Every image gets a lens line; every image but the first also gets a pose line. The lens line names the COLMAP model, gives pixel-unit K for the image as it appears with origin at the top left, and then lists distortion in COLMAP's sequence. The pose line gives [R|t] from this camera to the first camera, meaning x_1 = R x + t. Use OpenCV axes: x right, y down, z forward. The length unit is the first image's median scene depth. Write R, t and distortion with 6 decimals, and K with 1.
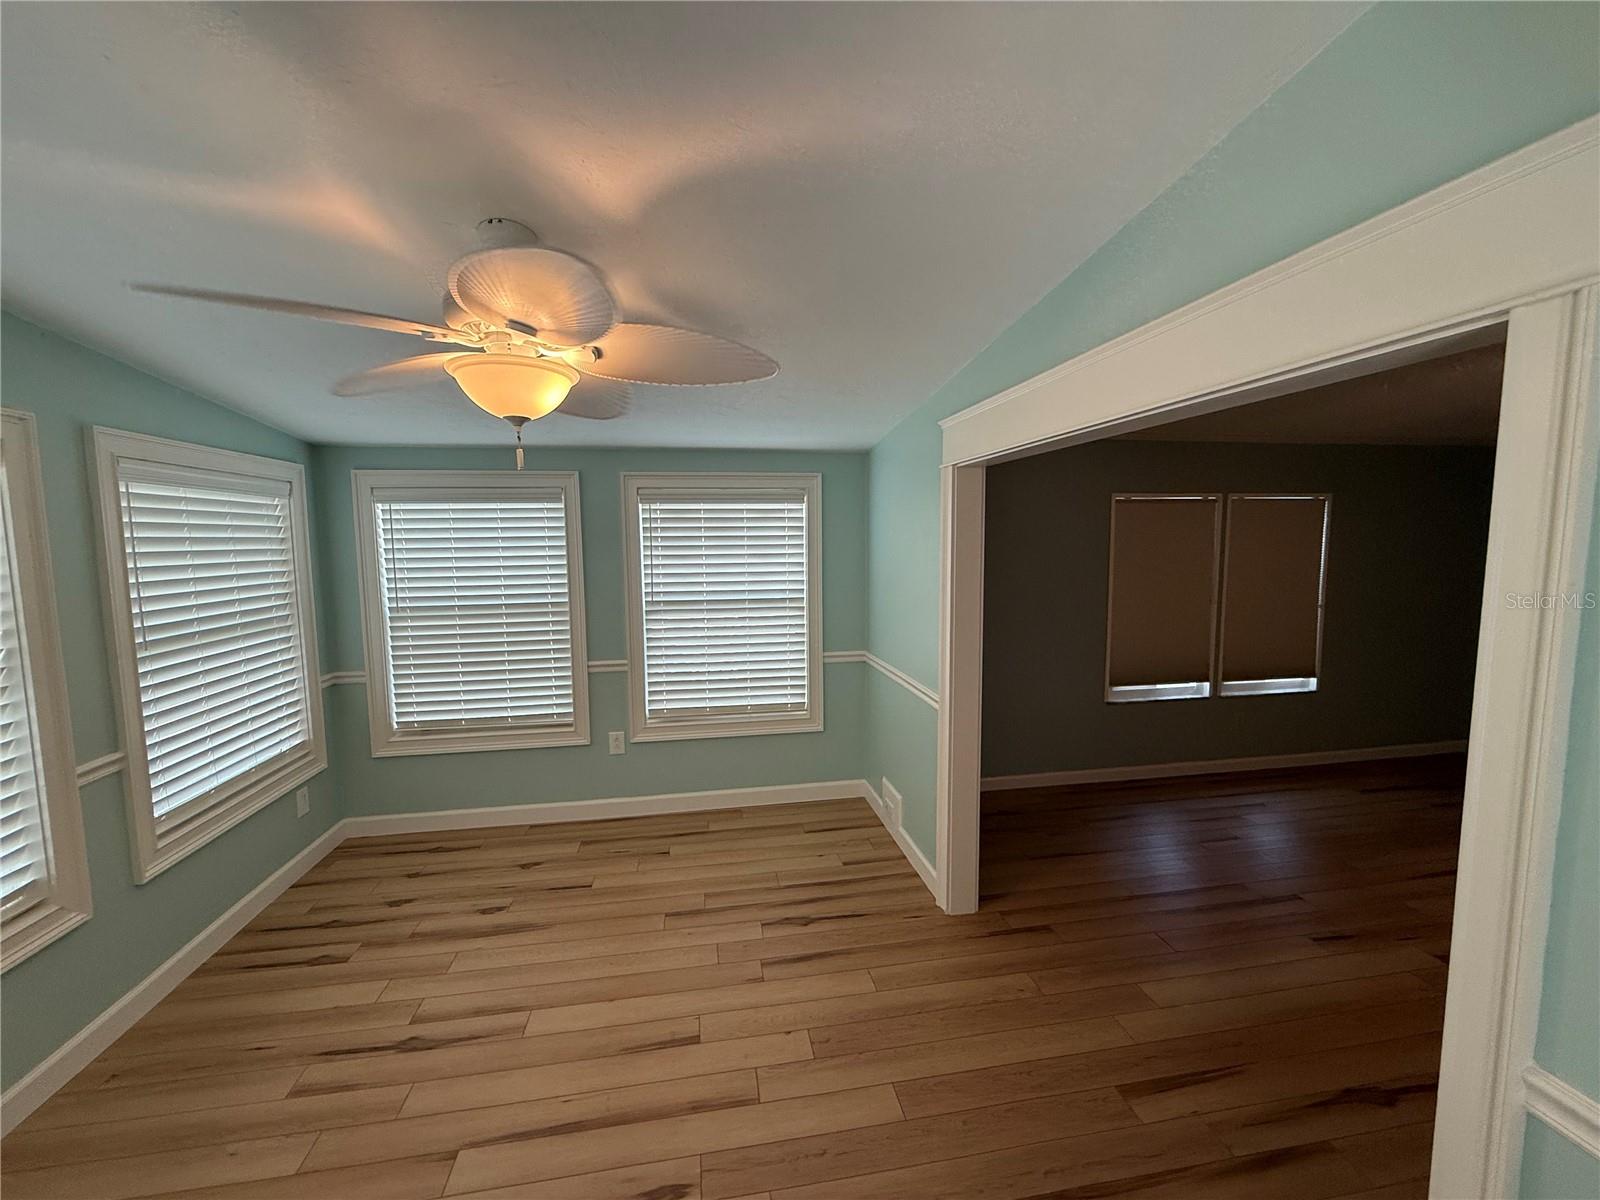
lens RADIAL K [[636.3, 0, 791.5], [0, 636.3, 599.4], [0, 0, 1]] dist [-0.001835, 0.000189]
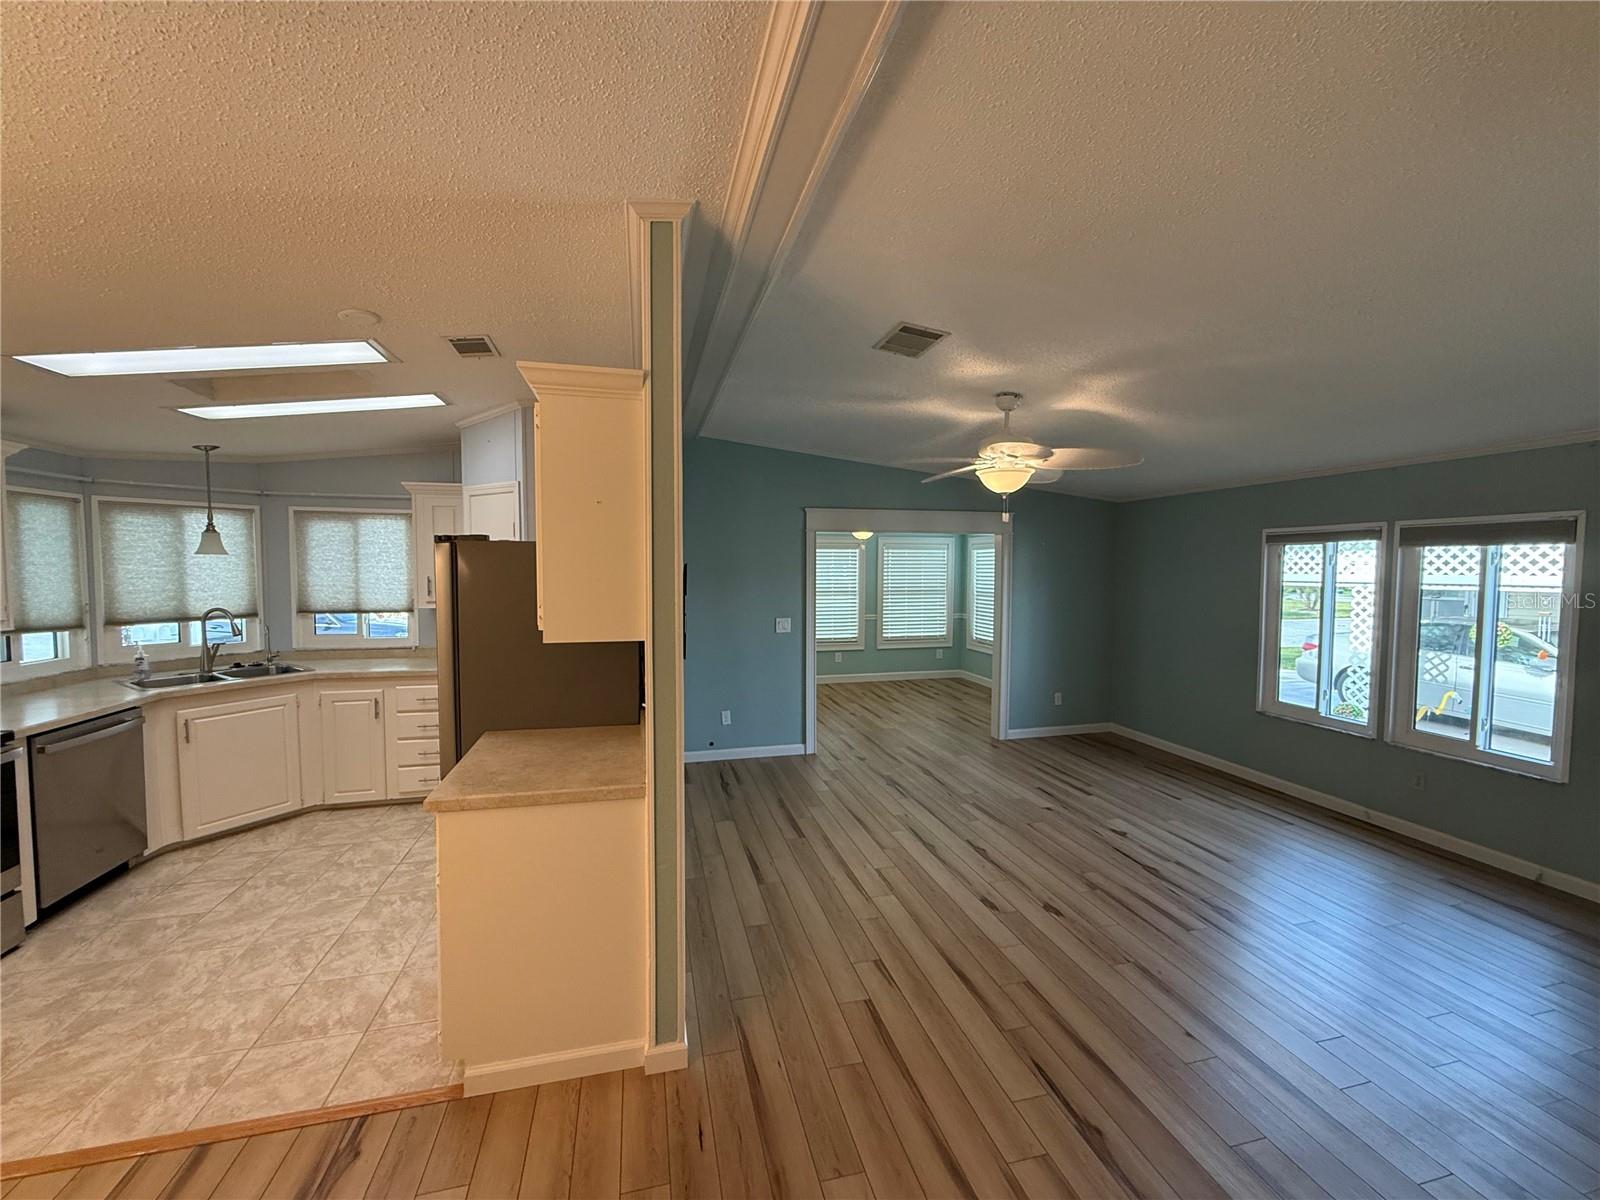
lens RADIAL K [[636.3, 0, 797.0], [0, 636.3, 600.1], [0, 0, 1]] dist [-0.001835, 0.000189]
pose [[0.077568, 0.063679, -0.994951, 1.849159], [-0.097768, 0.993634, 0.055973, -0.022645], [0.992182, 0.092933, 0.083300, 0.081457]]
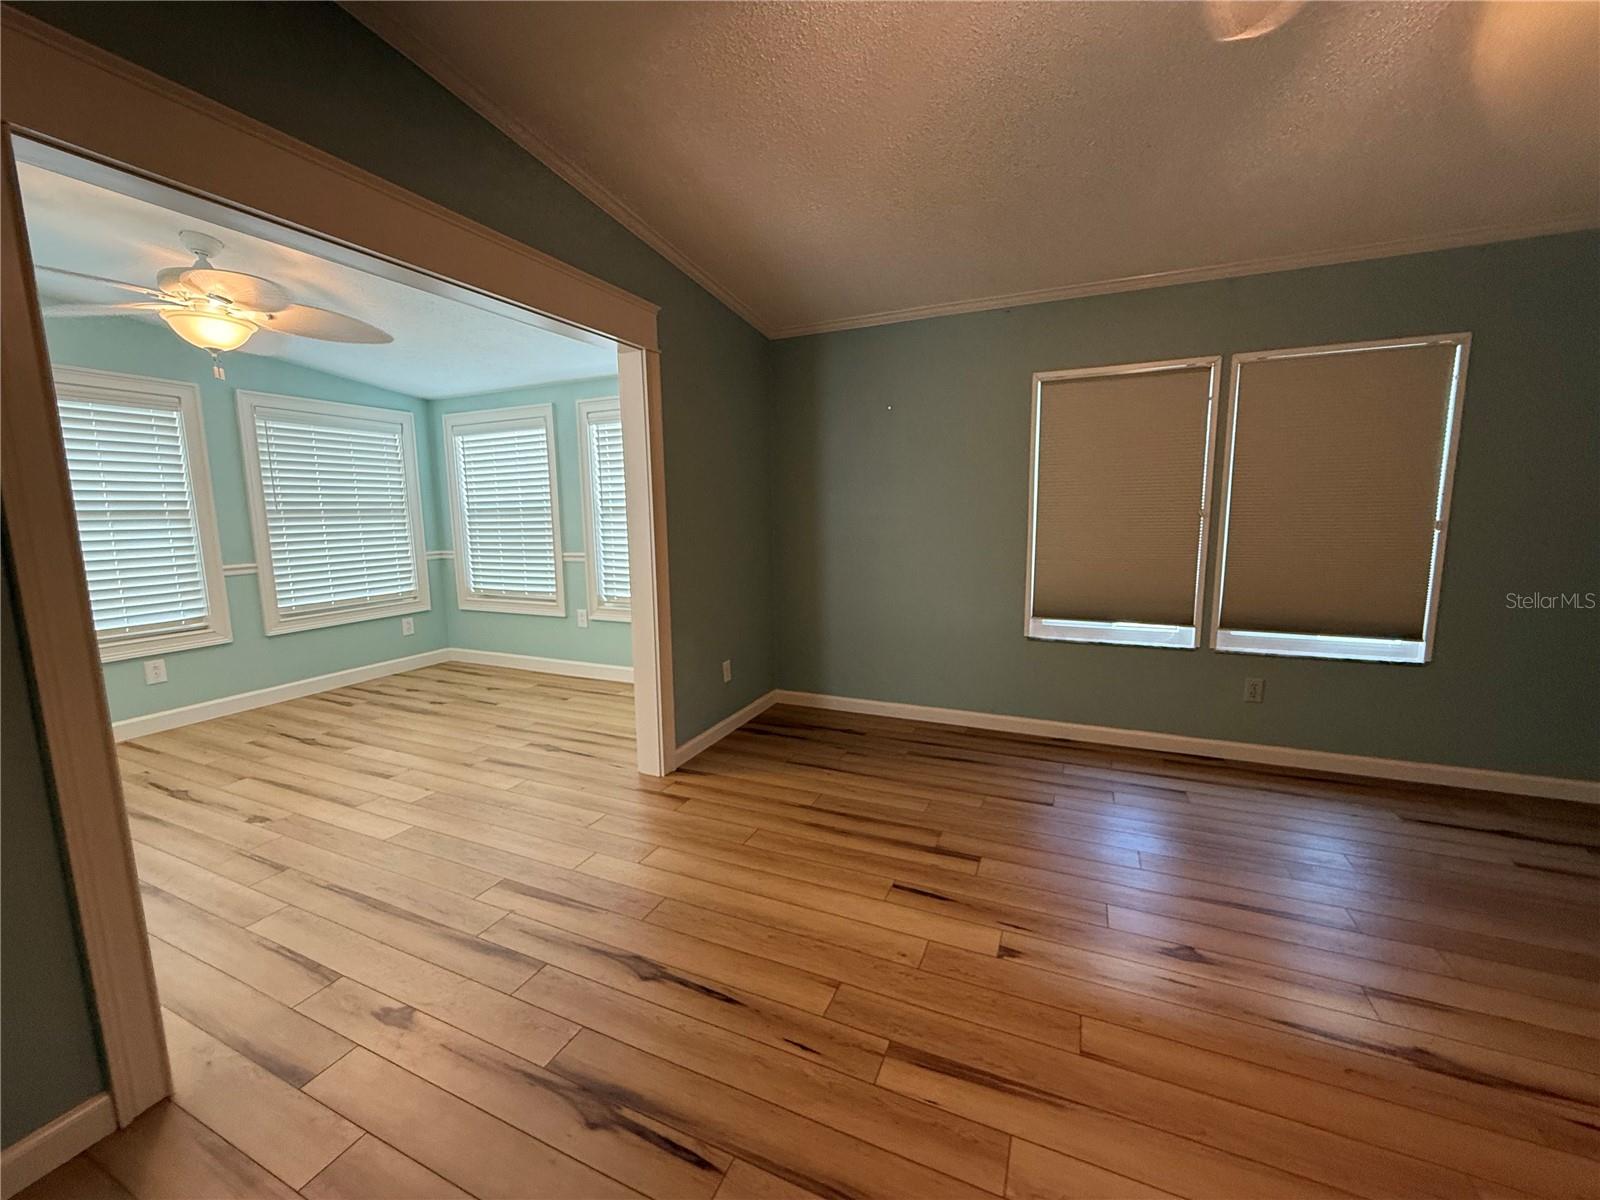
lens RADIAL K [[636.3, 0, 795.6], [0, 636.3, 601.7], [0, 0, 1]] dist [-0.001835, 0.000189]
pose [[0.831361, 0.077753, -0.550266, 0.826895], [-0.047986, 0.996509, 0.068309, 0.090189], [0.553657, -0.030385, 0.832190, 0.190106]]
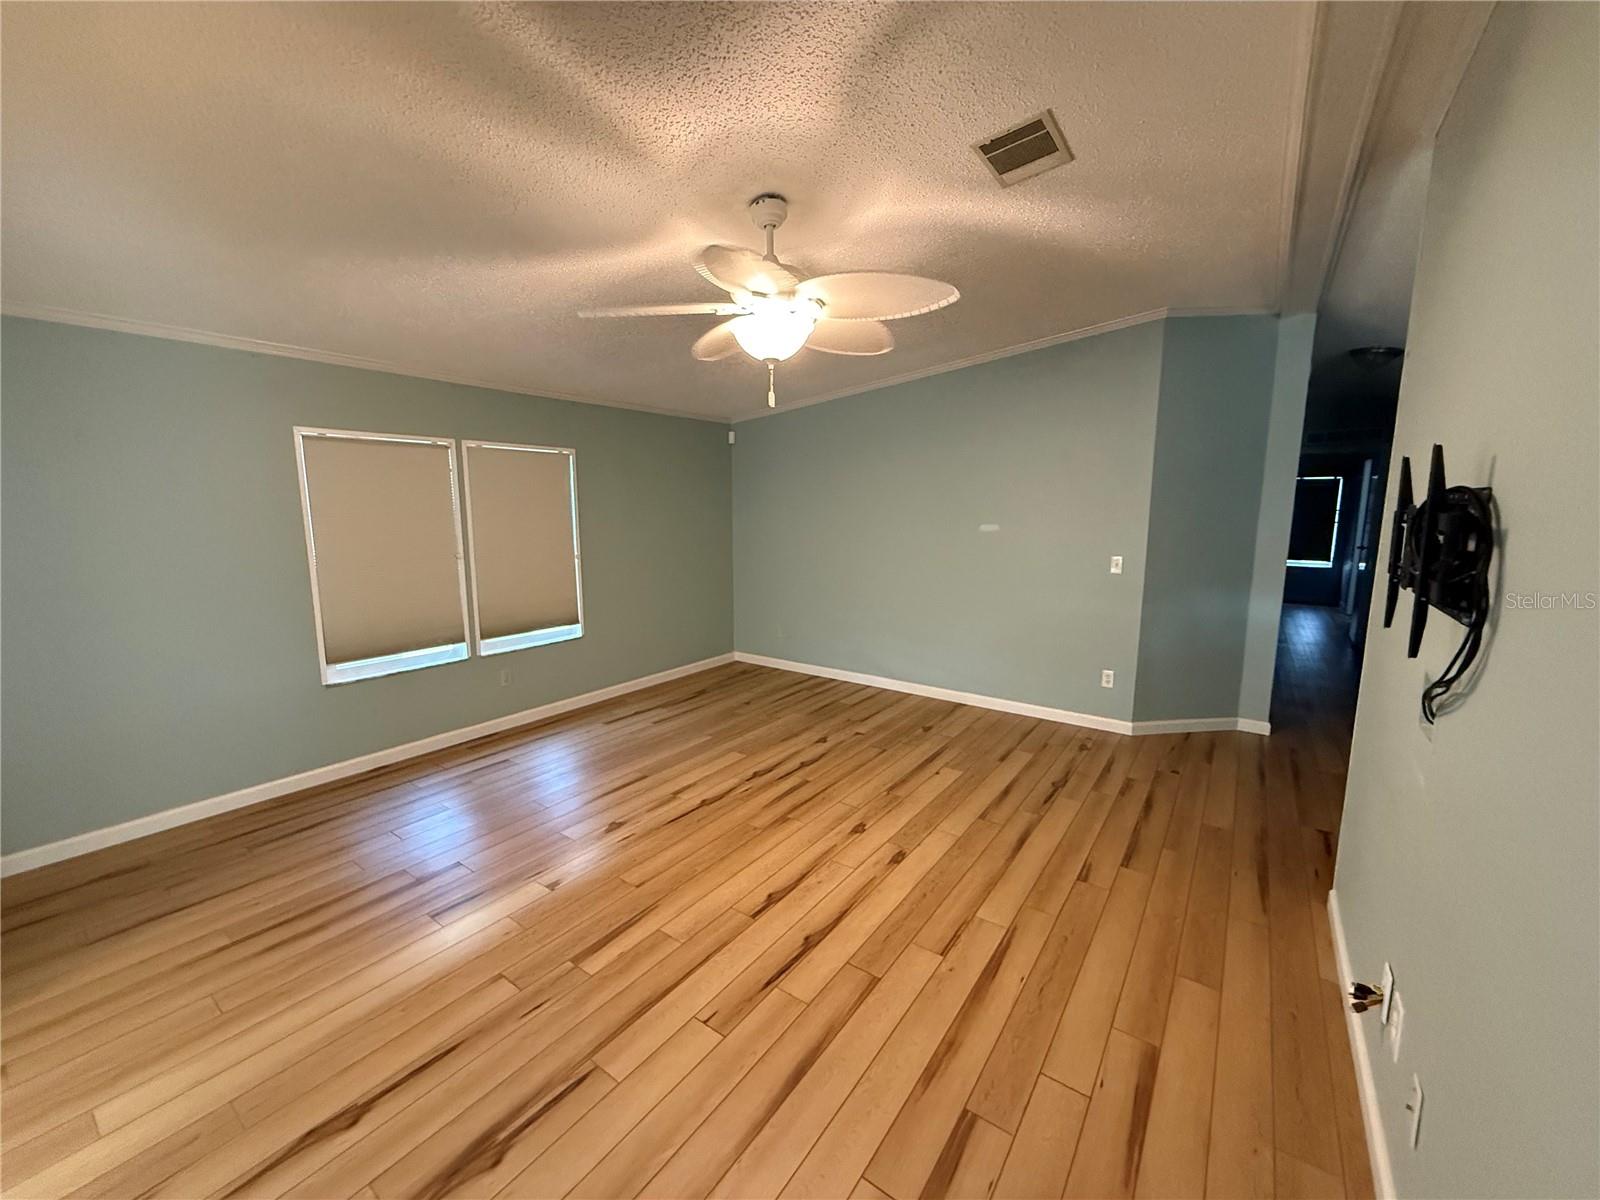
lens RADIAL K [[636.3, 0, 795.4], [0, 636.3, 599.3], [0, 0, 1]] dist [-0.001835, 0.000189]
pose [[0.711035, -0.092252, 0.697079, 0.434245], [0.057998, 0.995673, 0.072609, 0.031979], [-0.700761, -0.011198, 0.713308, -0.012447]]
